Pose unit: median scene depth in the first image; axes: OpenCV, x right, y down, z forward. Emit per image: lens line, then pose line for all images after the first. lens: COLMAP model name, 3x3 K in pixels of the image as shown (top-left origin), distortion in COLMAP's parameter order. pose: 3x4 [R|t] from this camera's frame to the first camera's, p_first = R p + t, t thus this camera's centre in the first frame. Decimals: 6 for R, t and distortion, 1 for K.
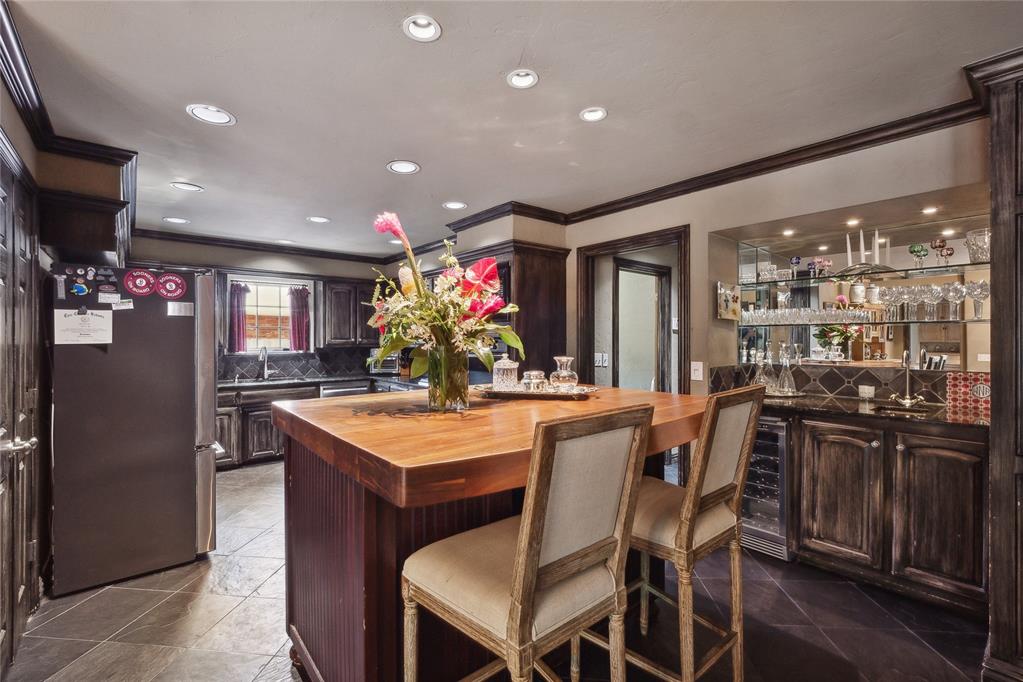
lens RADIAL K [[444.7, 0, 508.5], [0, 444.7, 334.5], [0, 0, 1]] dist [-0.002402, -0.000537]
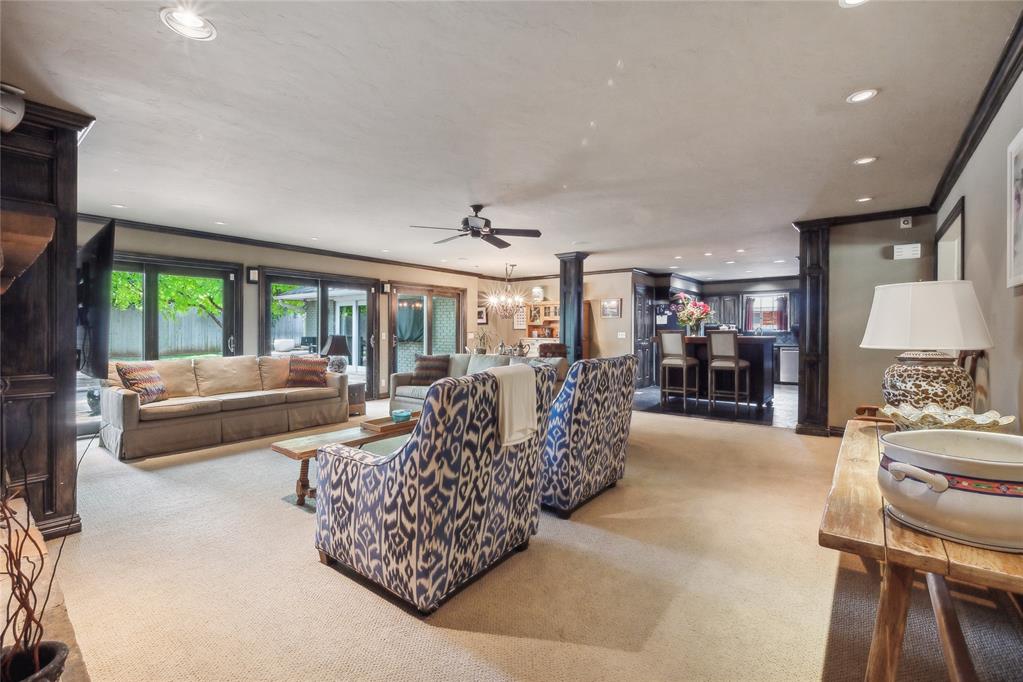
lens RADIAL K [[444.7, 0, 508.5], [0, 444.7, 334.5], [0, 0, 1]] dist [-0.002402, -0.000537]
pose [[0.191145, 0.005488, -0.981546, 1.233642], [0.007868, 0.999944, 0.007123, 0.034631], [0.981530, -0.009084, 0.191091, -0.514530]]
